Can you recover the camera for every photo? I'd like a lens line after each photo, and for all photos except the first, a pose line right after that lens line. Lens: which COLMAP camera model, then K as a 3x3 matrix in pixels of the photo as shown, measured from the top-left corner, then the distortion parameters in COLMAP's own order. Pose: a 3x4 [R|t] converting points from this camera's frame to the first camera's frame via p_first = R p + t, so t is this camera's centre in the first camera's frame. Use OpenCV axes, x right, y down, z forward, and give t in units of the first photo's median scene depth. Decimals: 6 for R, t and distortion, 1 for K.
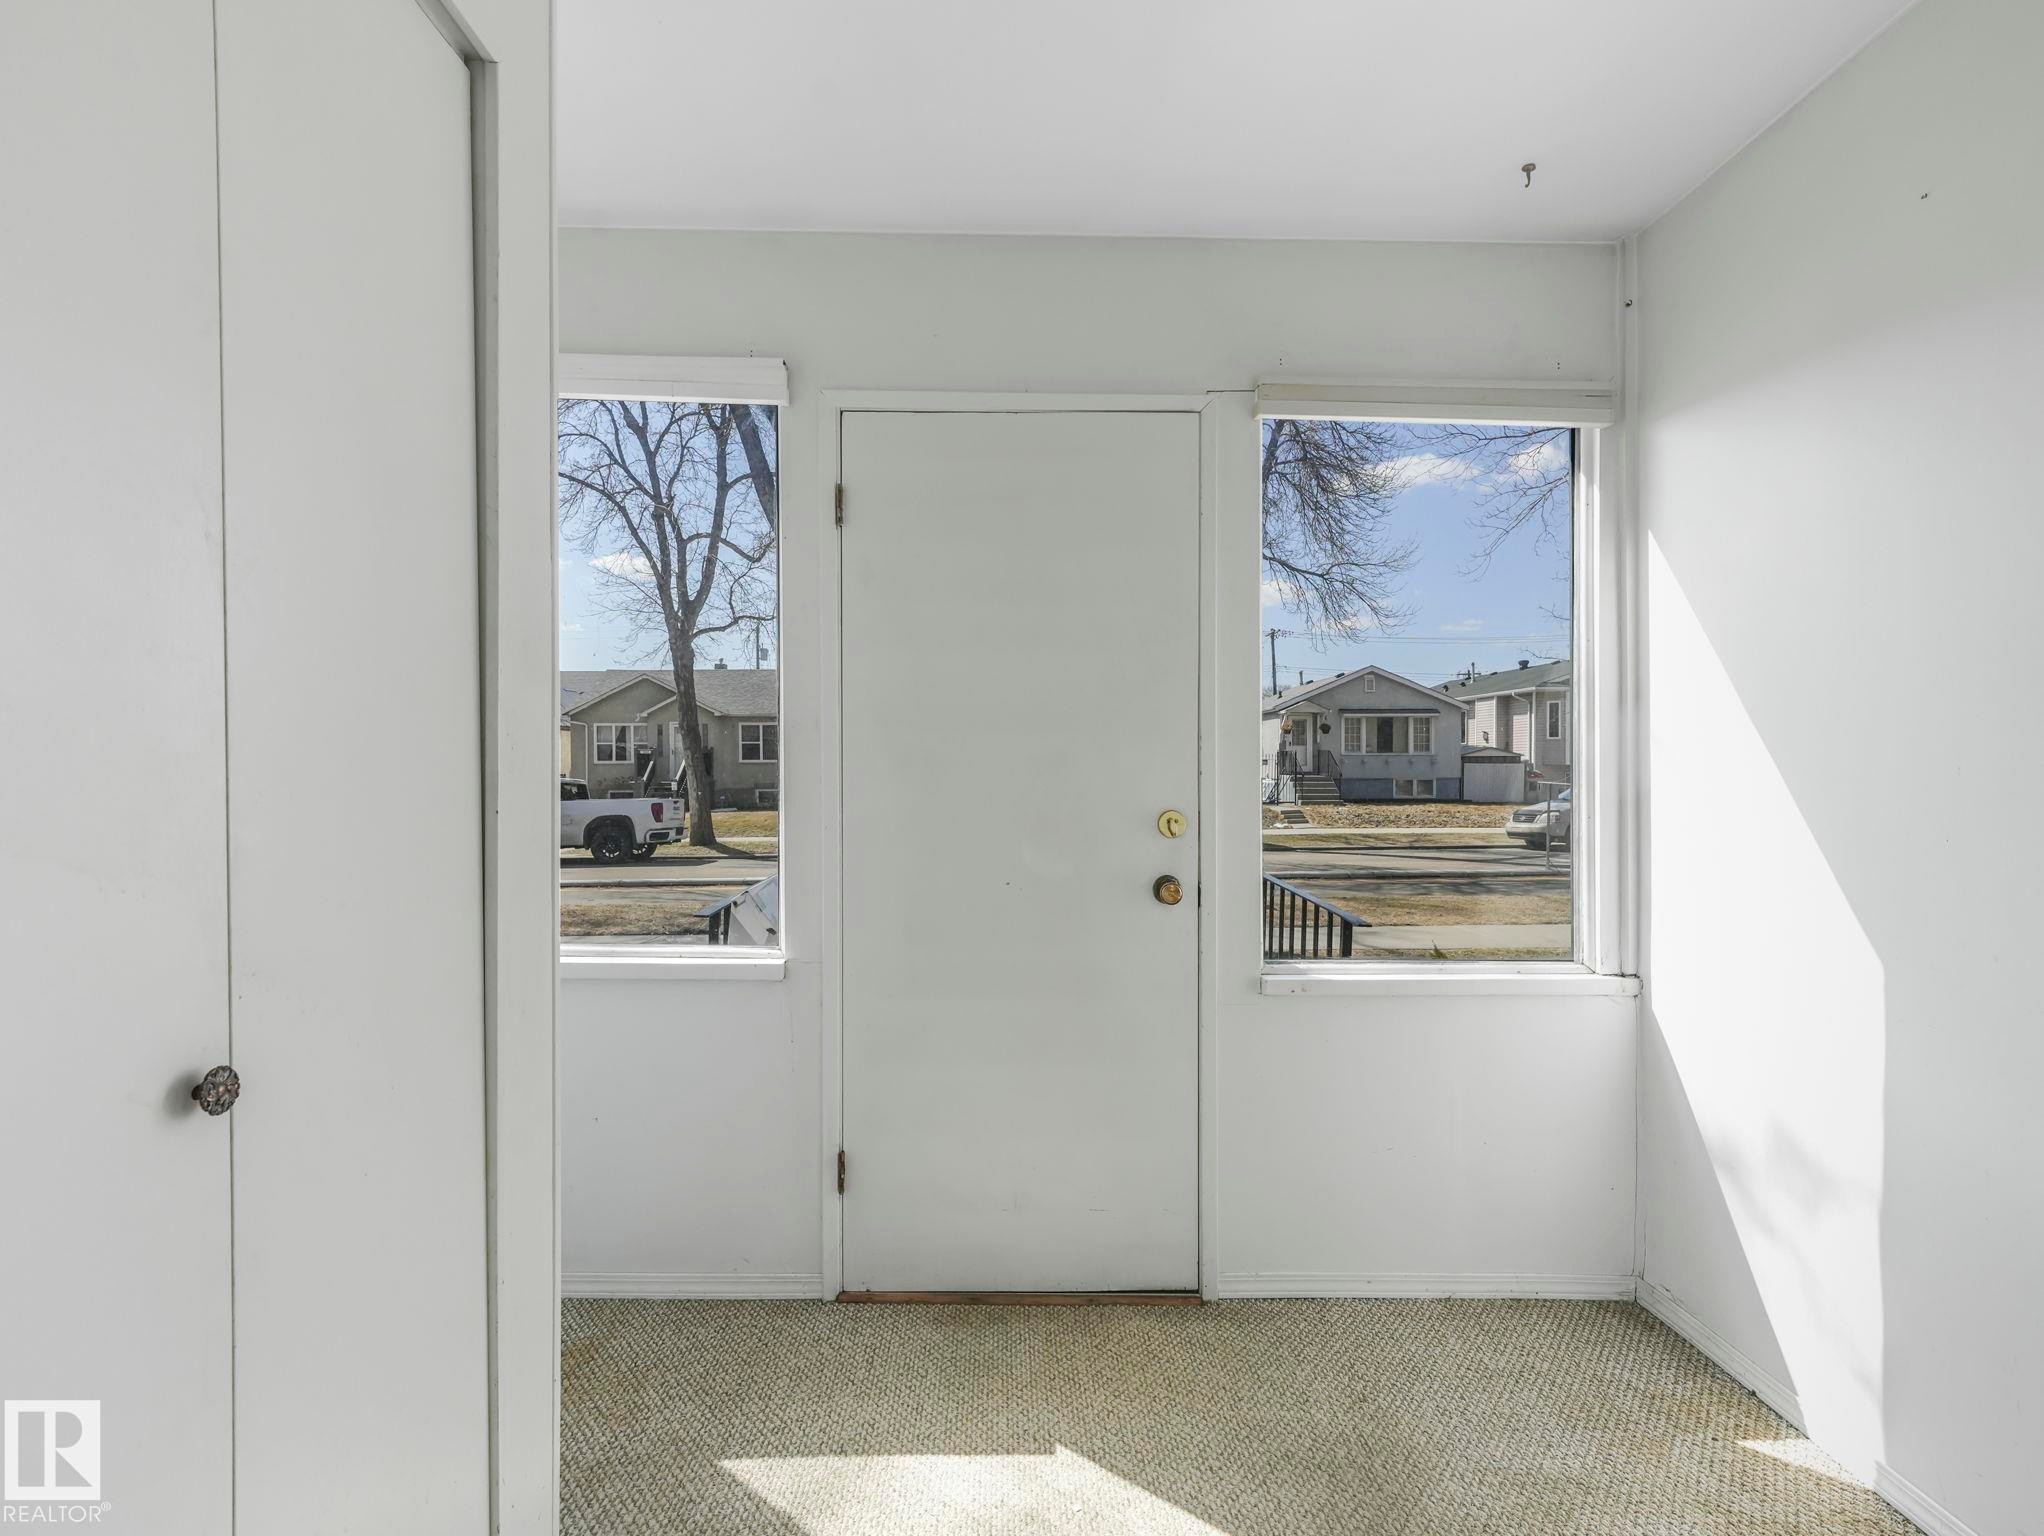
lens RADIAL K [[943.1, 0, 1030.7], [0, 943.1, 771.5], [0, 0, 1]] dist [0.000108, 0.000111]
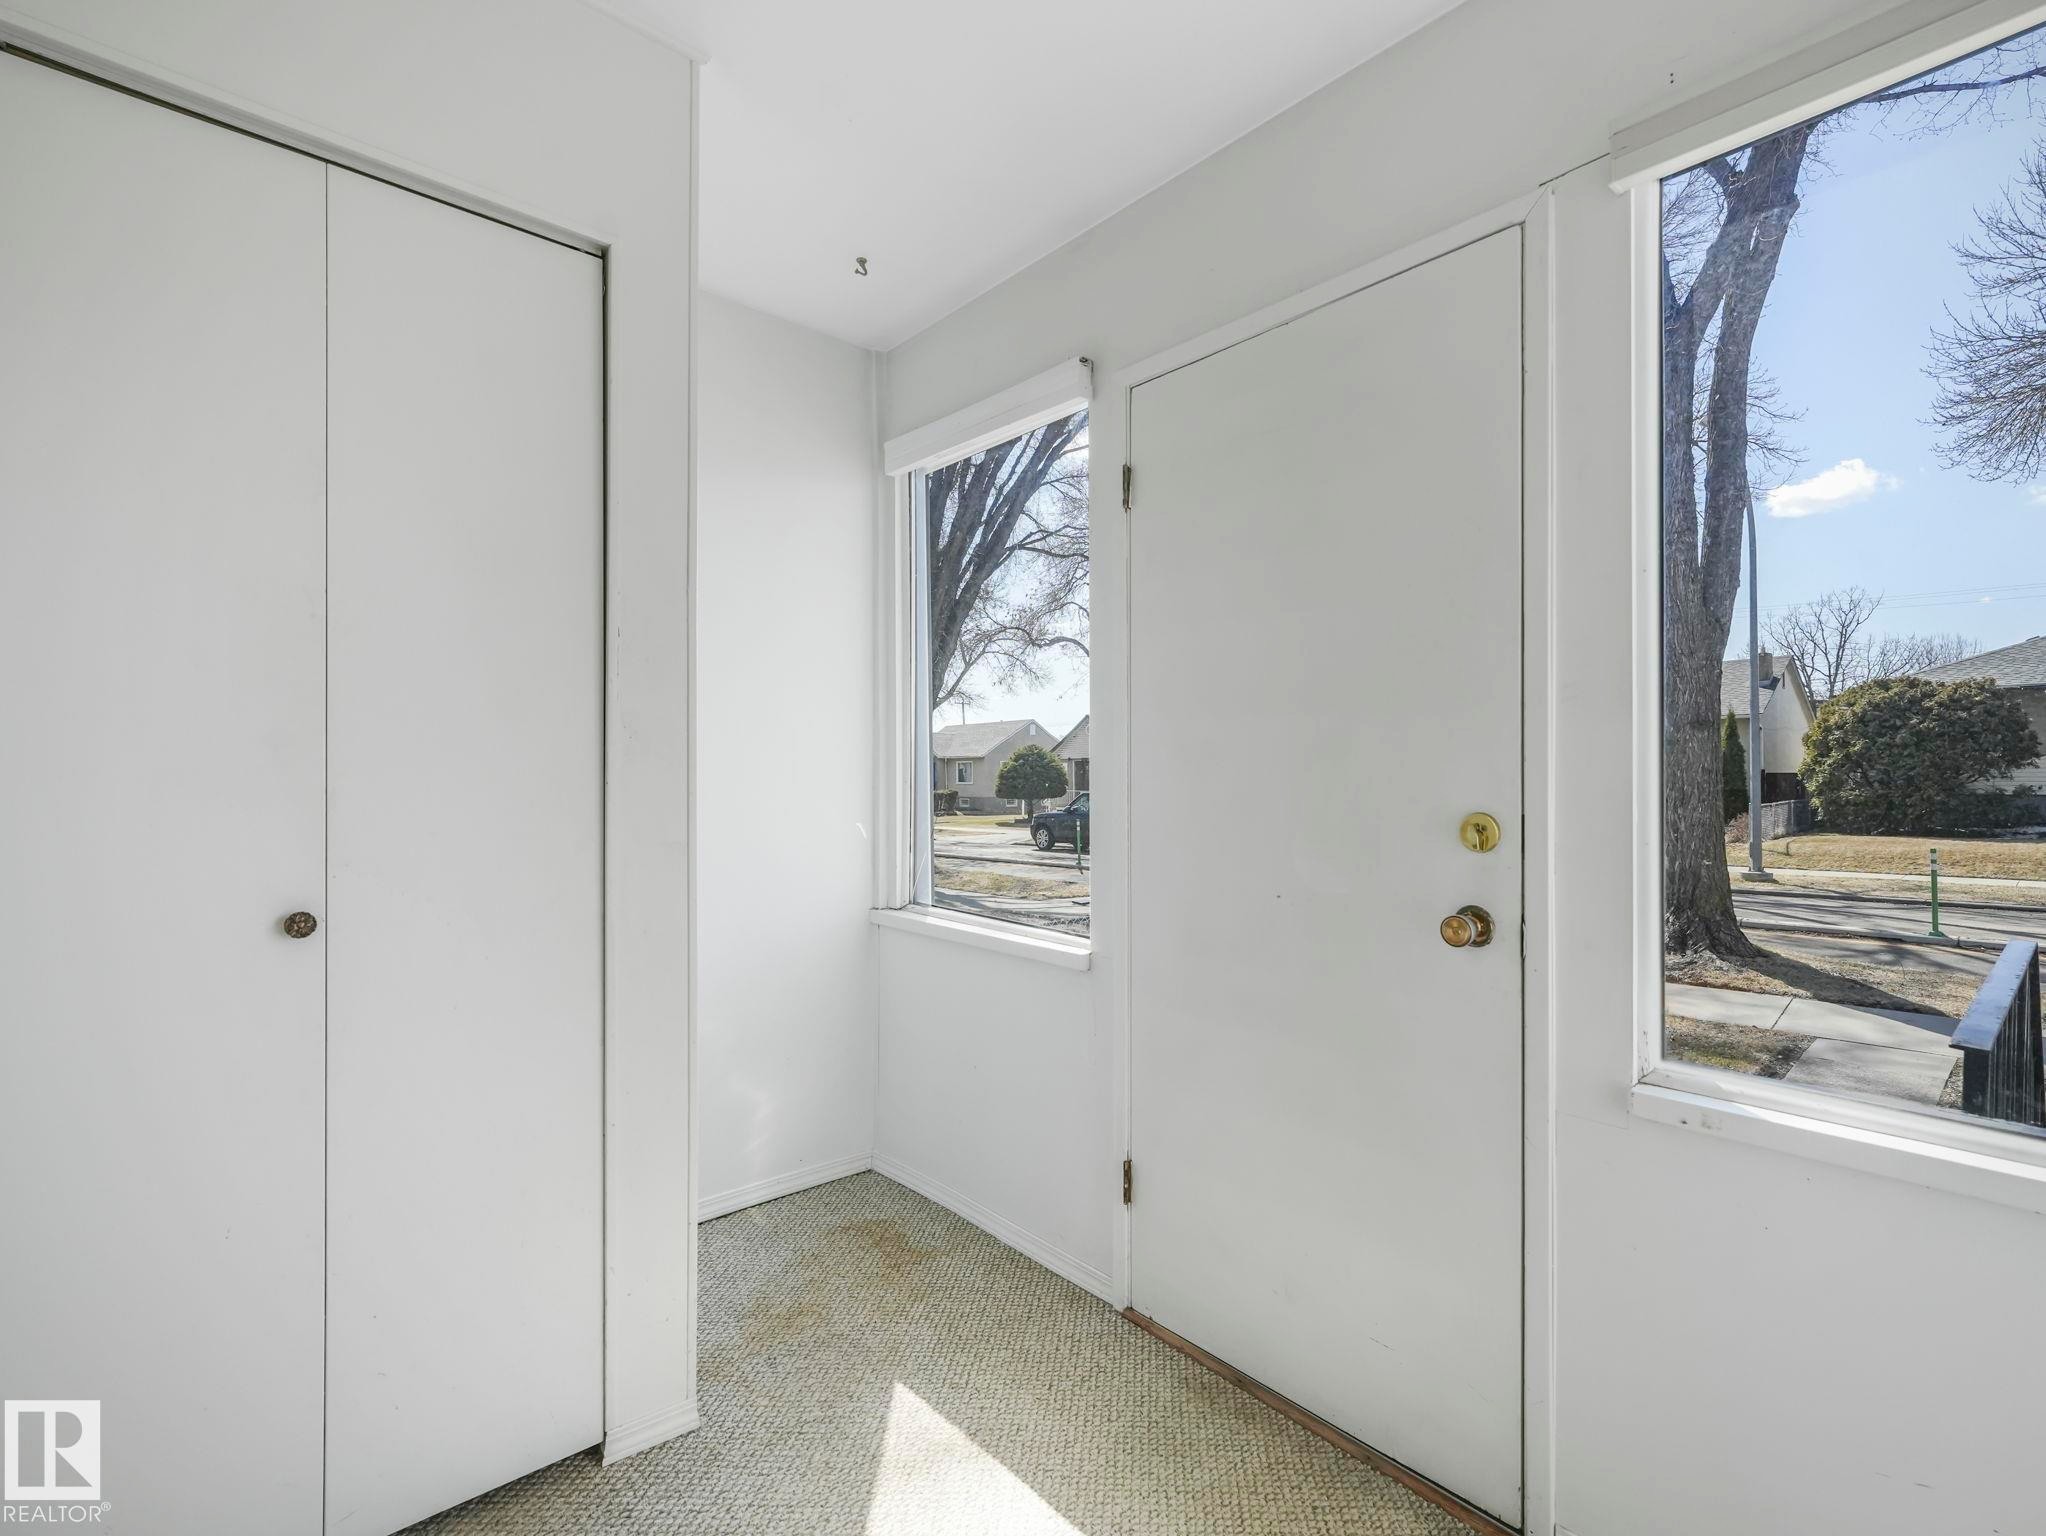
lens RADIAL K [[937.3, 0, 1010.8], [0, 937.3, 778.3], [0, 0, 1]] dist [-0.009731, 0.000267]
pose [[0.645034, -0.002615, -0.764149, 0.451844], [-0.004302, 0.999966, -0.007053, 0.022159], [0.764141, 0.007836, 0.645001, 0.295103]]
